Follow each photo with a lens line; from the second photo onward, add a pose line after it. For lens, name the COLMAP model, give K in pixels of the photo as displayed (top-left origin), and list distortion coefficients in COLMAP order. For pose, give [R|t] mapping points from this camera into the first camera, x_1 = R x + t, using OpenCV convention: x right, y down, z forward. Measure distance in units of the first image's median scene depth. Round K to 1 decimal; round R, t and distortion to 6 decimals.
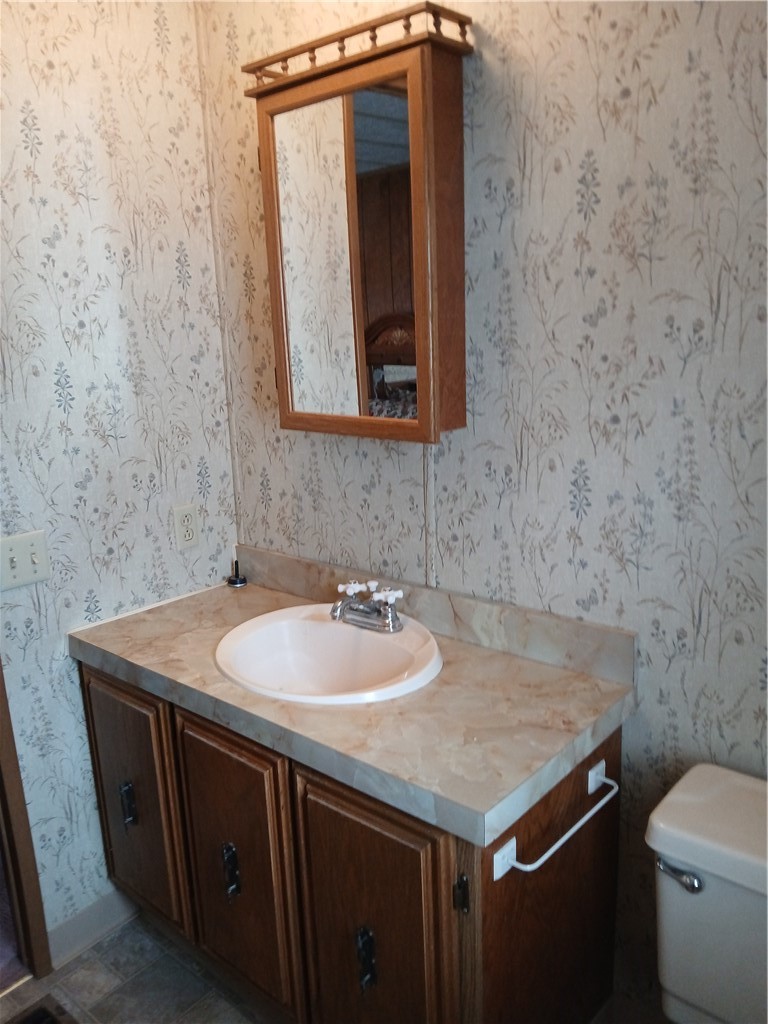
lens RADIAL K [[799.6, 0, 380.2], [0, 799.6, 518.6], [0, 0, 1]] dist [0.086438, -0.178149]
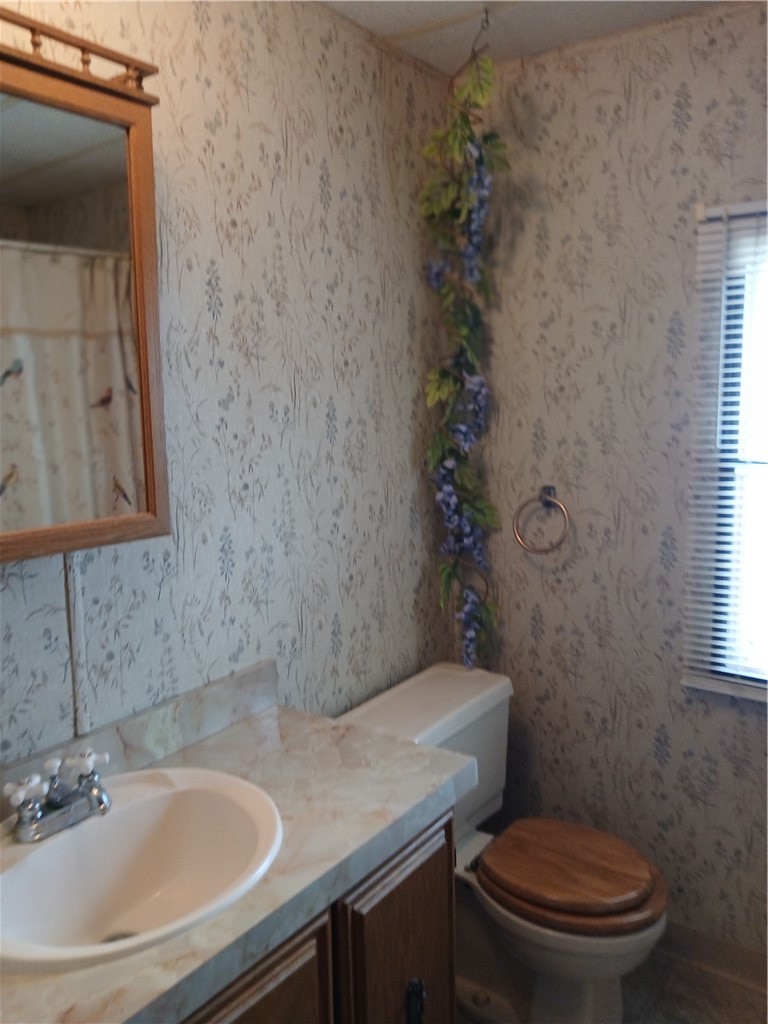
lens RADIAL K [[816.6, 0, 384.0], [0, 816.6, 512.0], [0, 0, 1]] dist [0.171059, -0.303118]
pose [[-0.098902, -0.100022, 0.990058, -0.921981], [0.256421, 0.958774, 0.122477, -0.181119], [-0.961492, 0.265985, -0.069176, 0.887368]]
